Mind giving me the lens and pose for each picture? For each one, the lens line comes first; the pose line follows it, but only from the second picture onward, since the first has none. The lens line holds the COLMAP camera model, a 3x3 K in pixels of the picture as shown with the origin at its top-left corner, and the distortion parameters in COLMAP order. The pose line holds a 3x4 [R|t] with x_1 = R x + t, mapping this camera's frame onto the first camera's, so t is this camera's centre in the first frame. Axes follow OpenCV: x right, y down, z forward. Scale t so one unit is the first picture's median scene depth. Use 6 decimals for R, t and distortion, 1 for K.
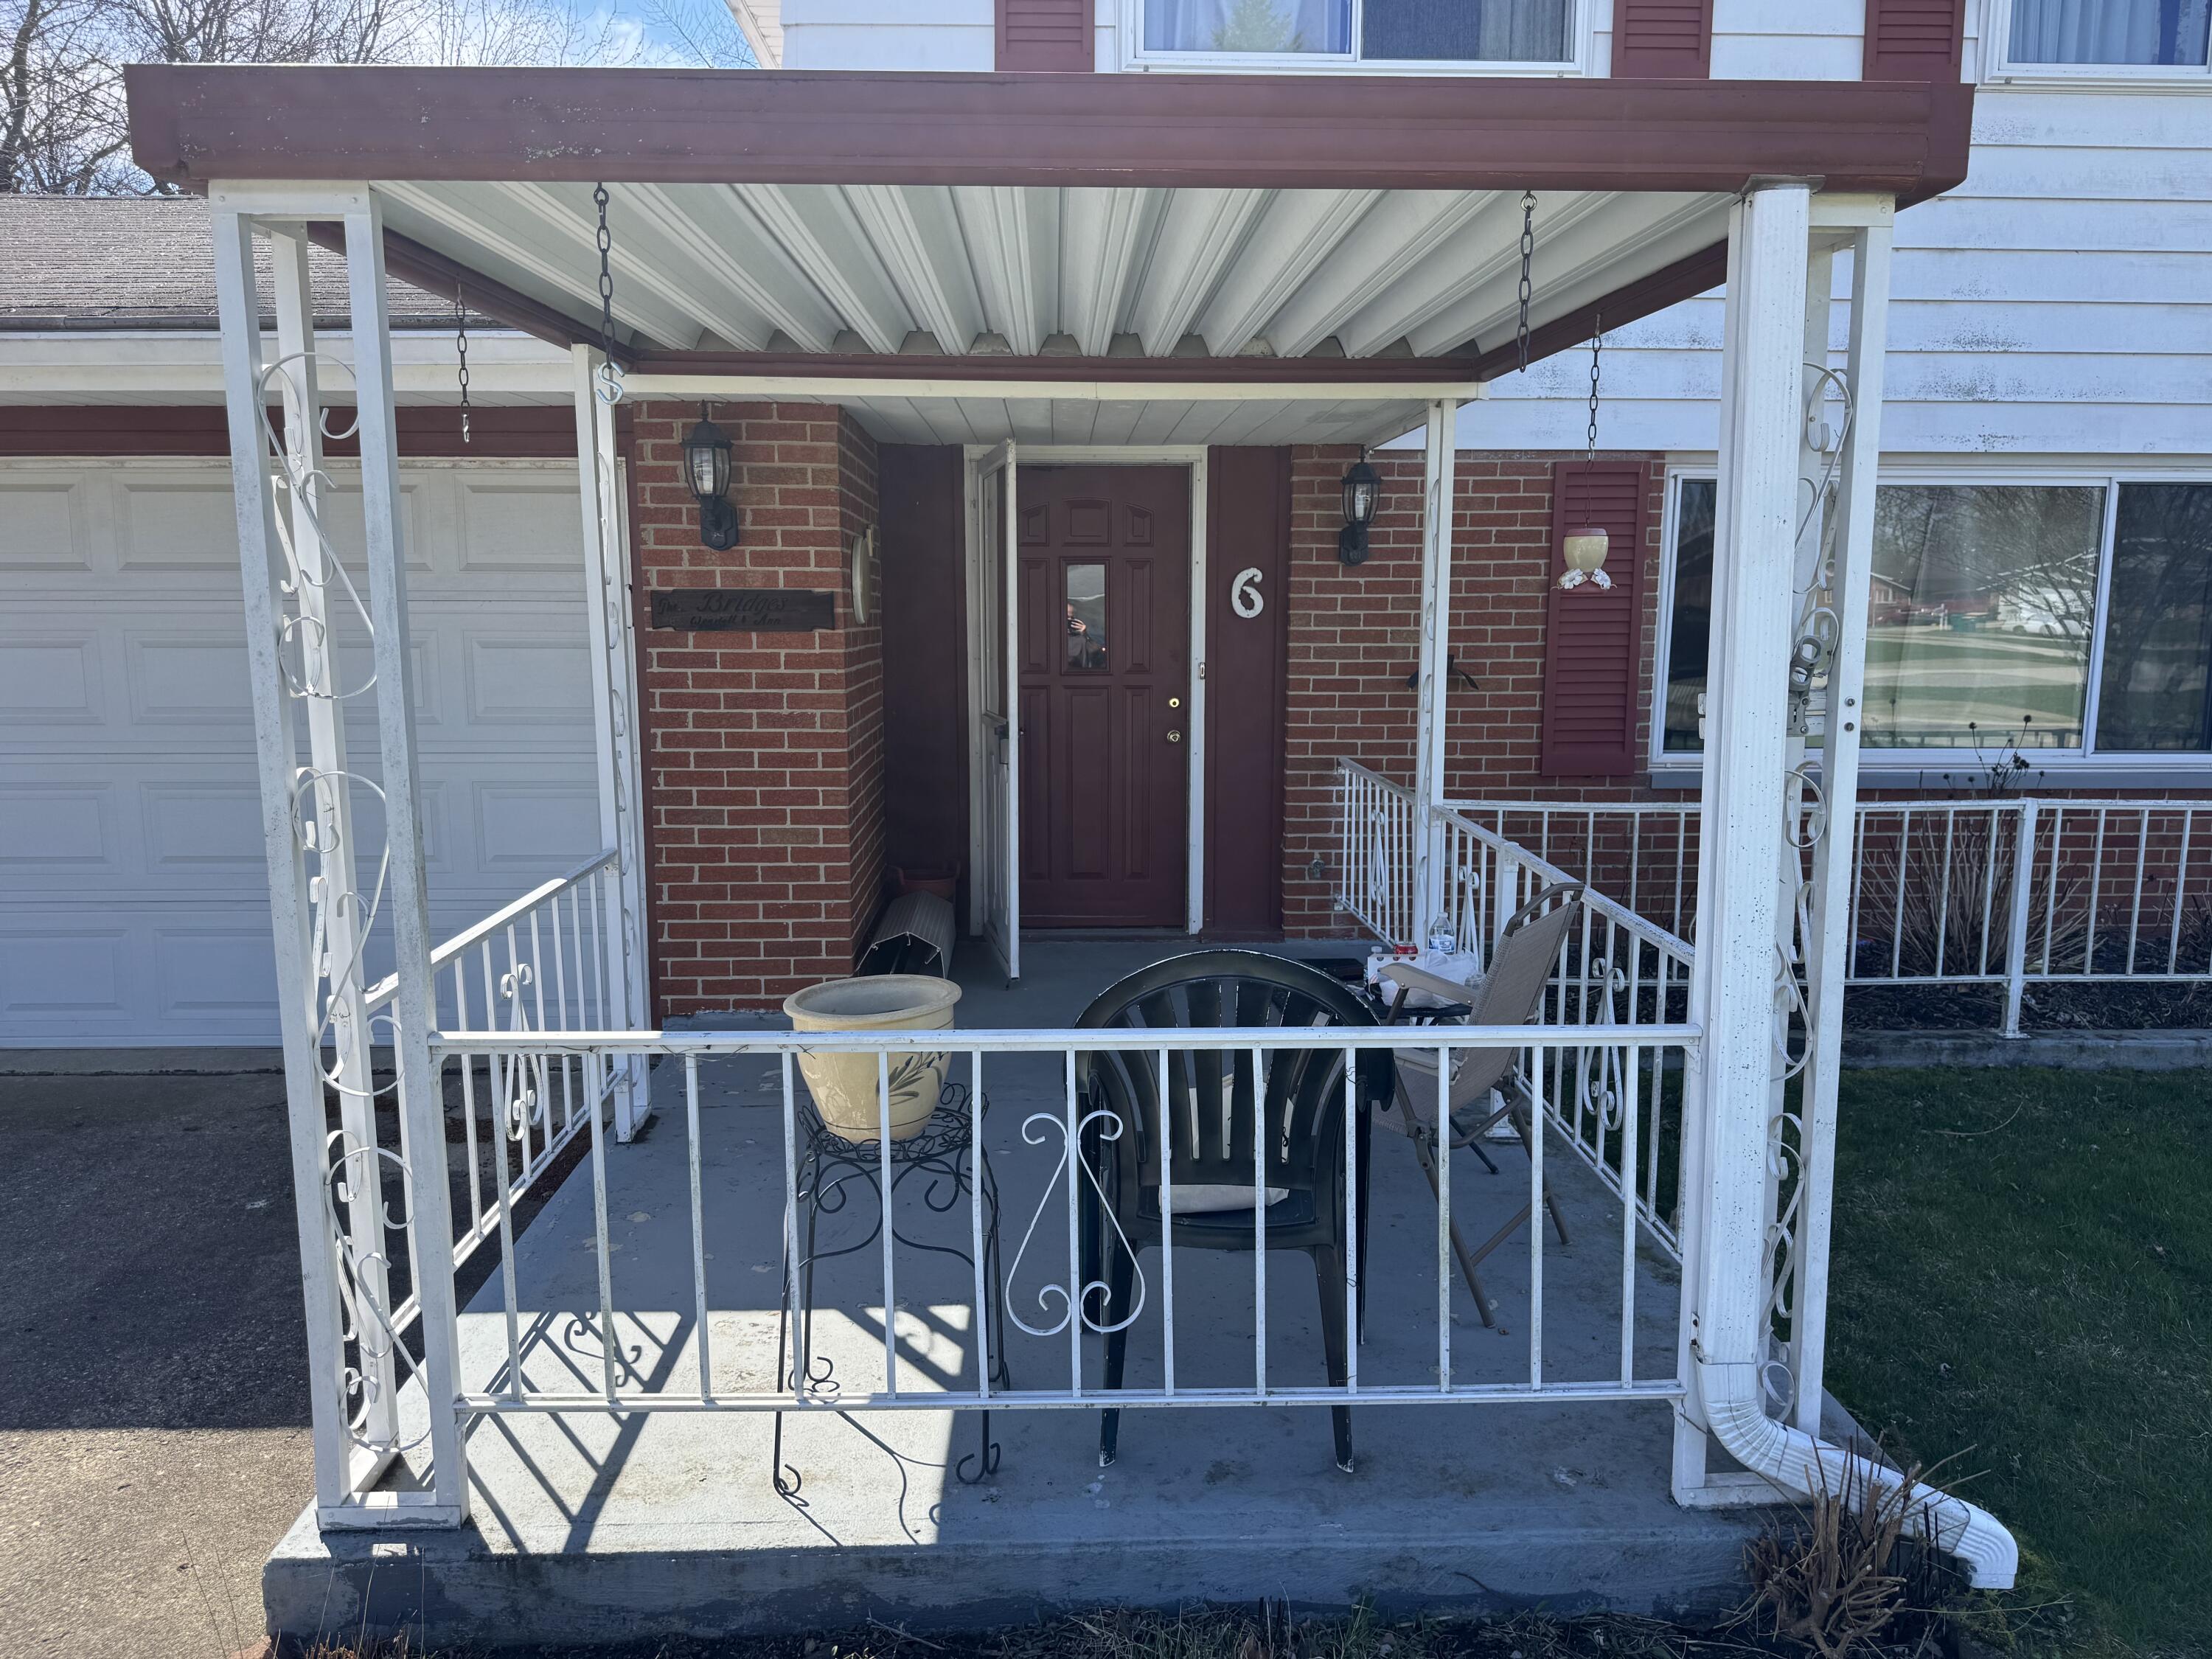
lens RADIAL K [[1539.5, 0, 1140.7], [0, 1539.5, 831.6], [0, 0, 1]] dist [0.085977, -0.118288]
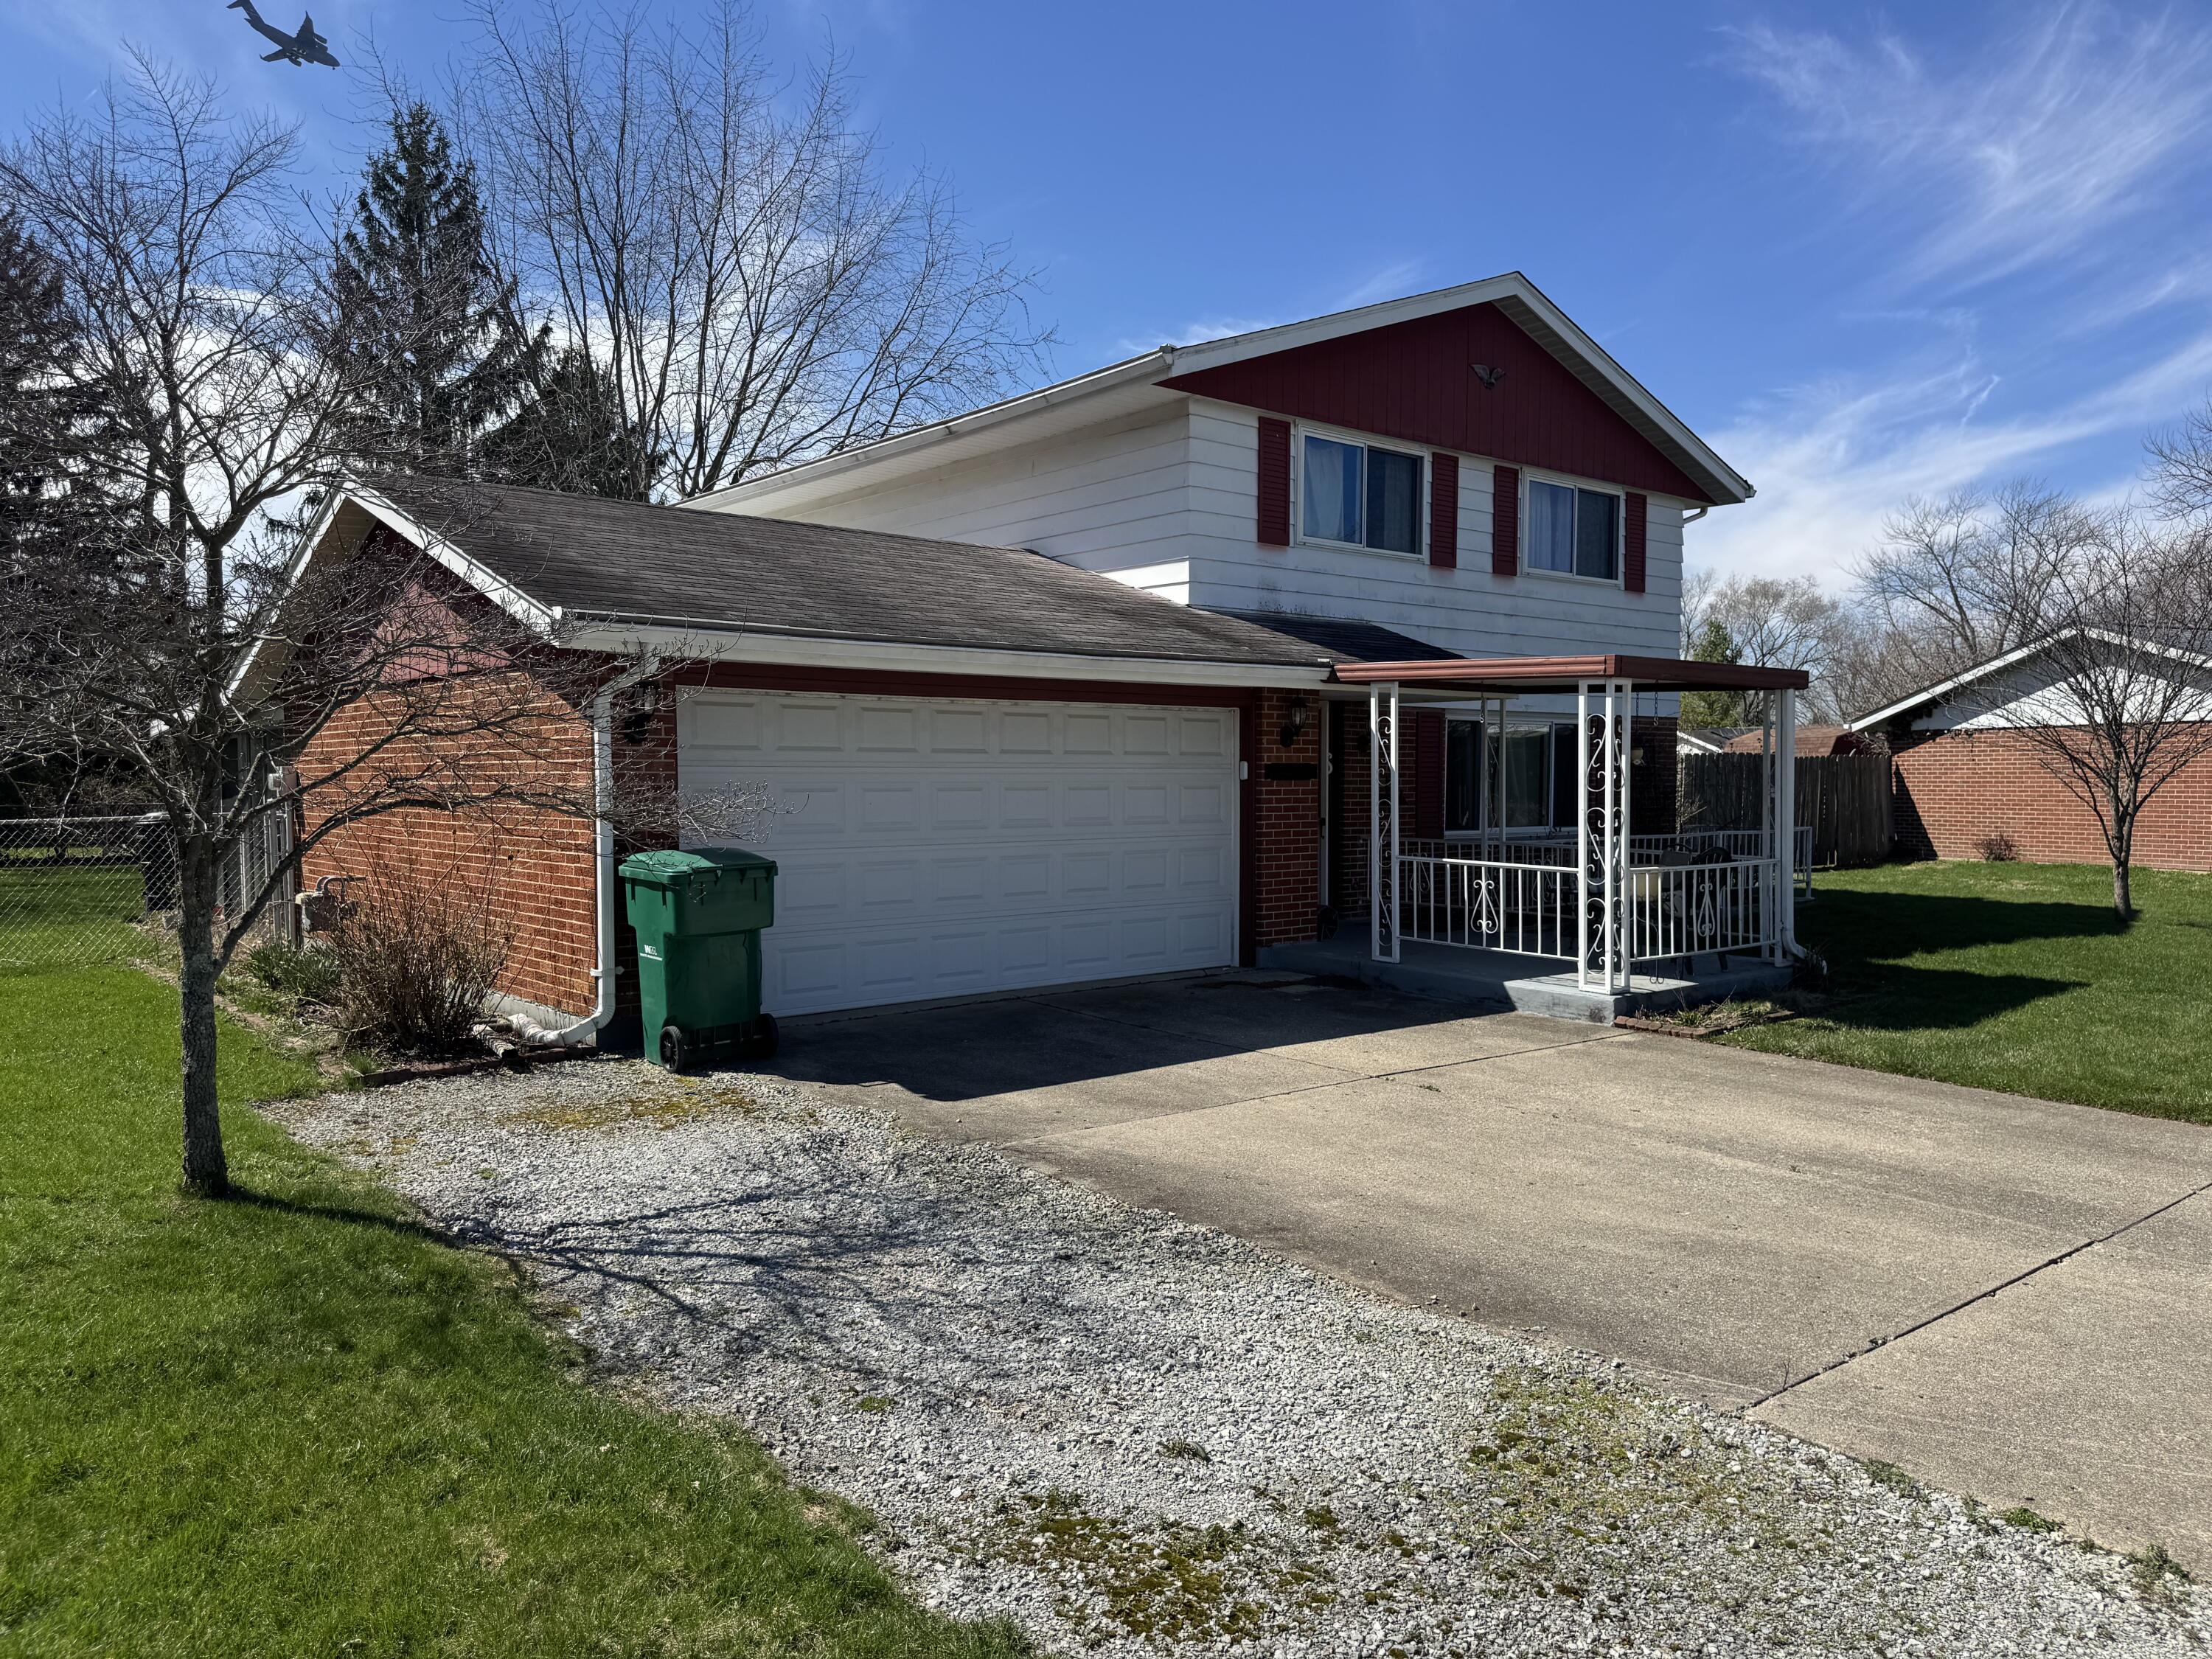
lens RADIAL K [[1534.8, 0, 1106.0], [0, 1534.8, 829.5], [0, 0, 1]] dist [0.074329, -0.110438]
pose [[0.790993, -0.023291, 0.611381, -1.931352], [0.088604, 0.993102, -0.076800, 0.103655], [-0.605375, 0.114919, 0.787601, -0.689662]]
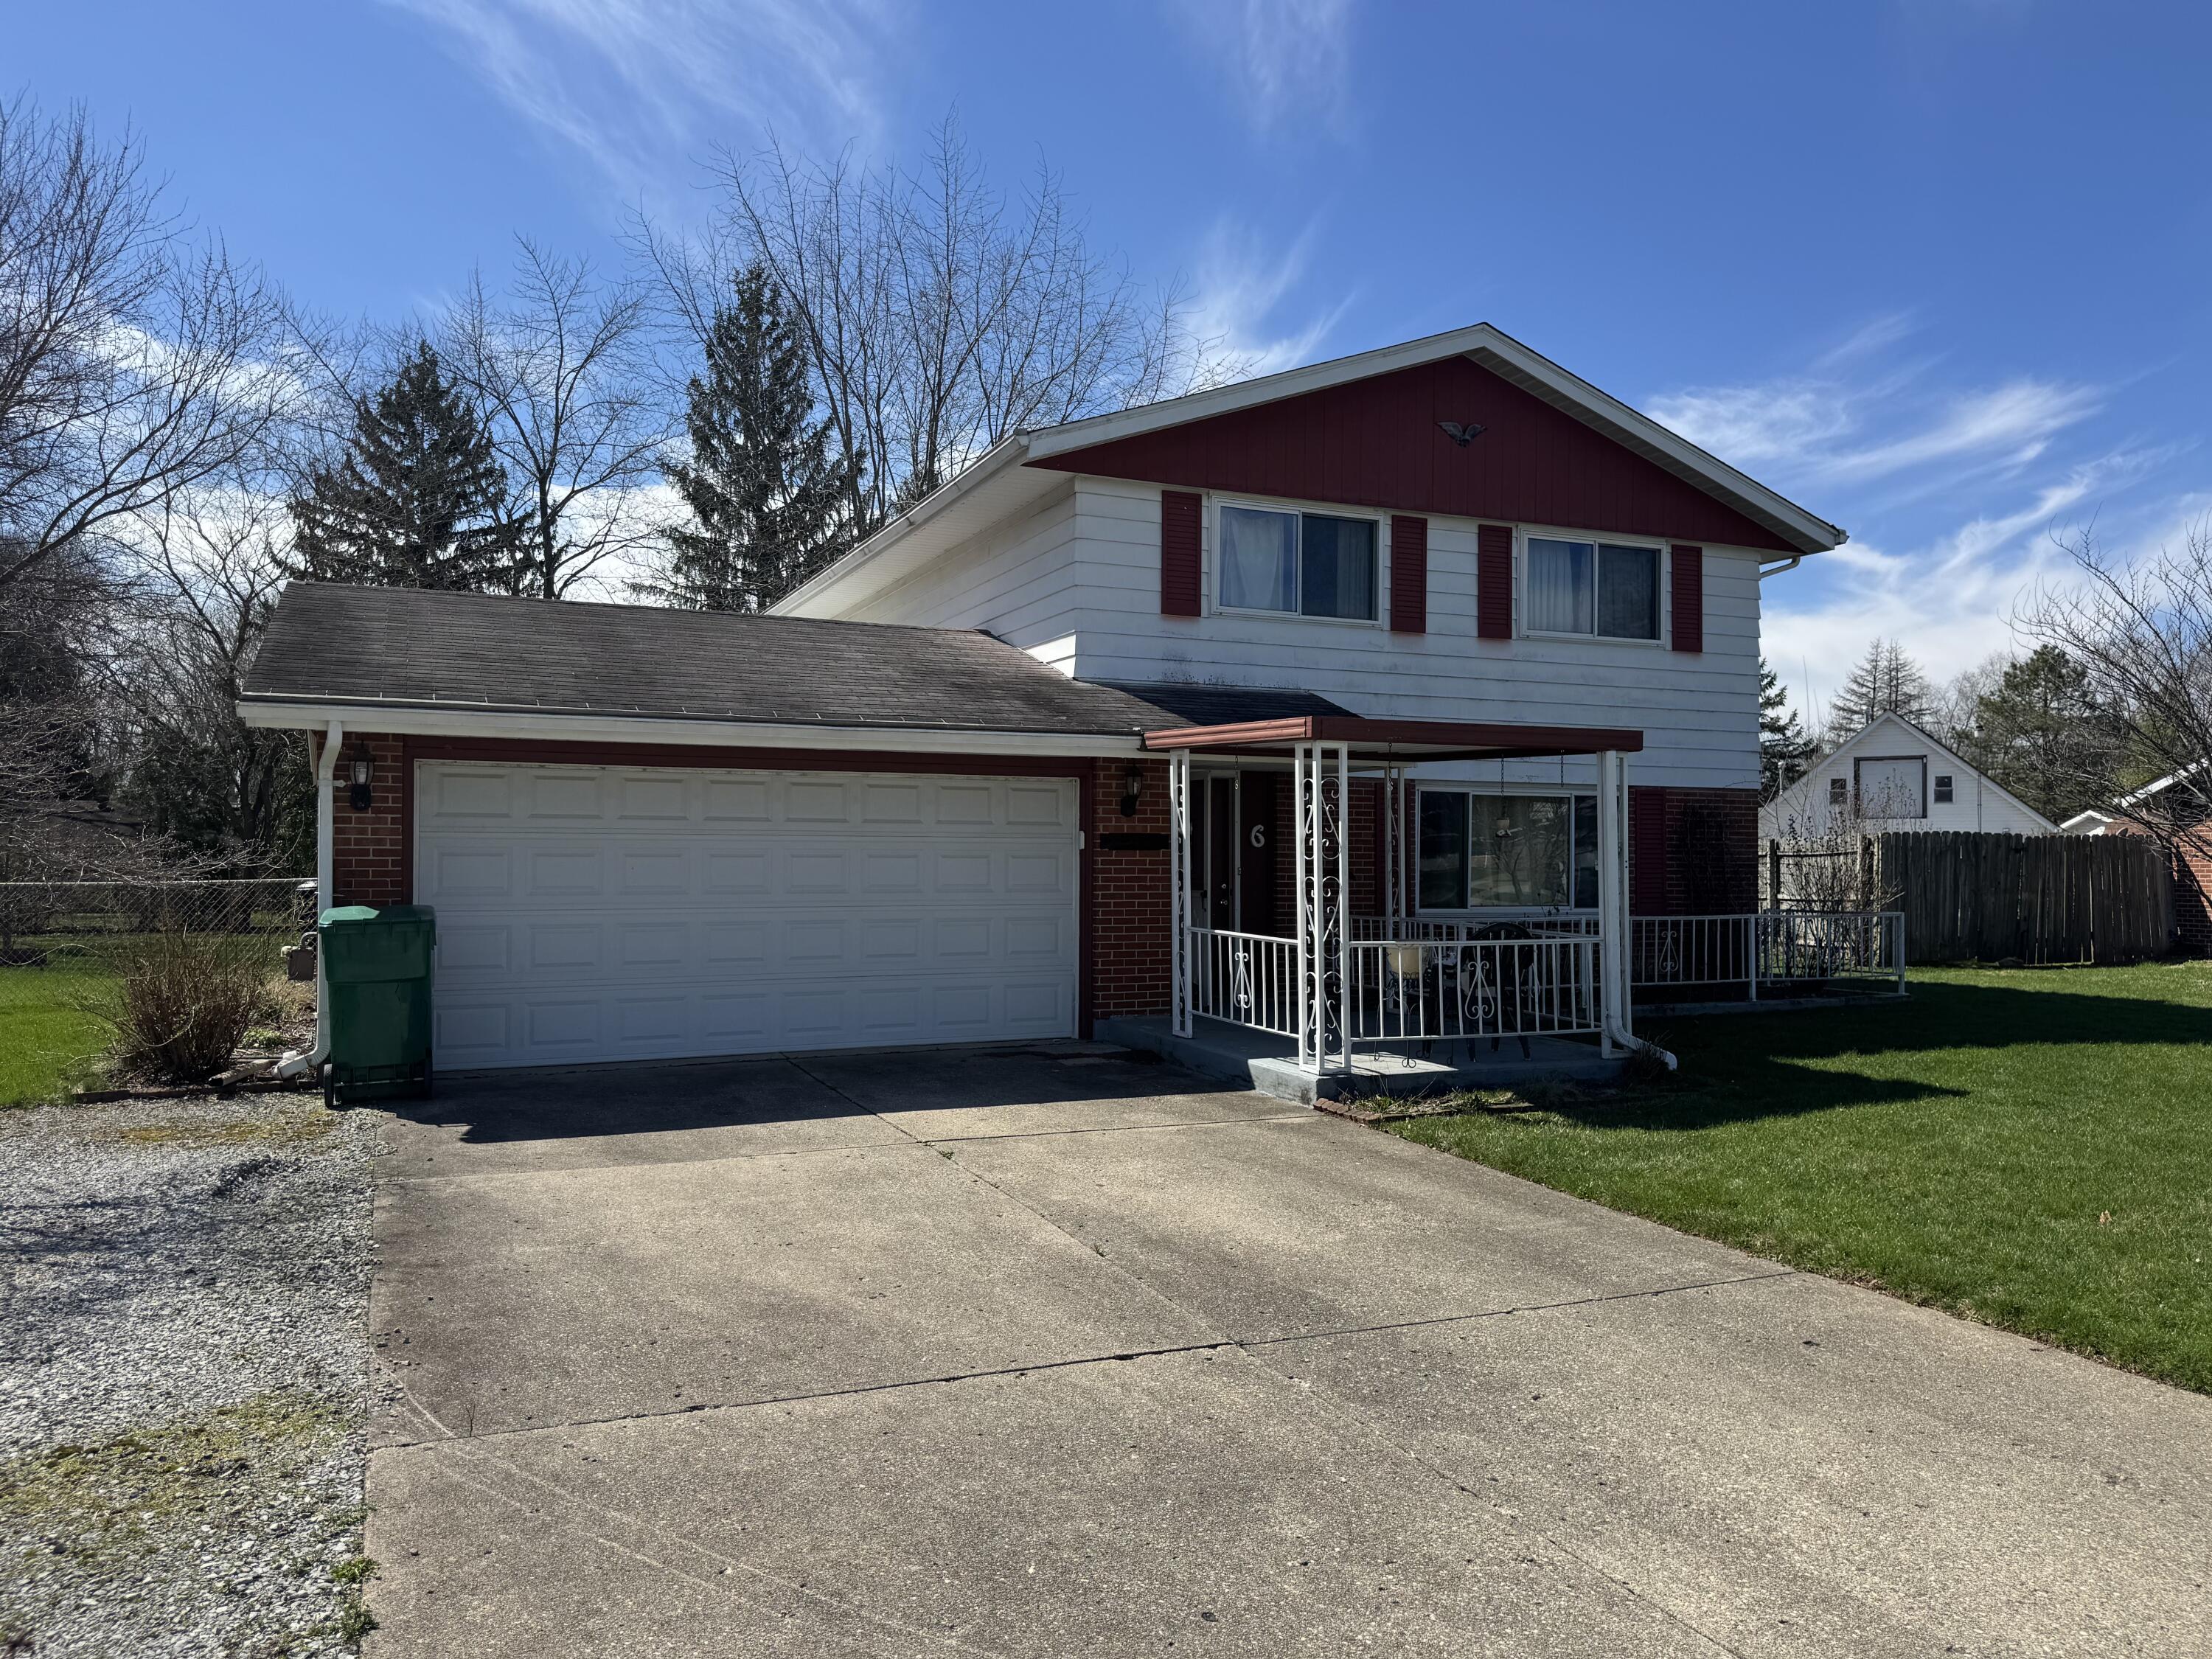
lens RADIAL K [[1527.3, 0, 1106.0], [0, 1527.3, 829.5], [0, 0, 1]] dist [0.064305, -0.000514]
pose [[0.928402, 0.009805, 0.371449, -1.161575], [0.050390, 0.987095, -0.152000, 0.191945], [-0.368146, 0.159834, 0.915927, -1.127979]]
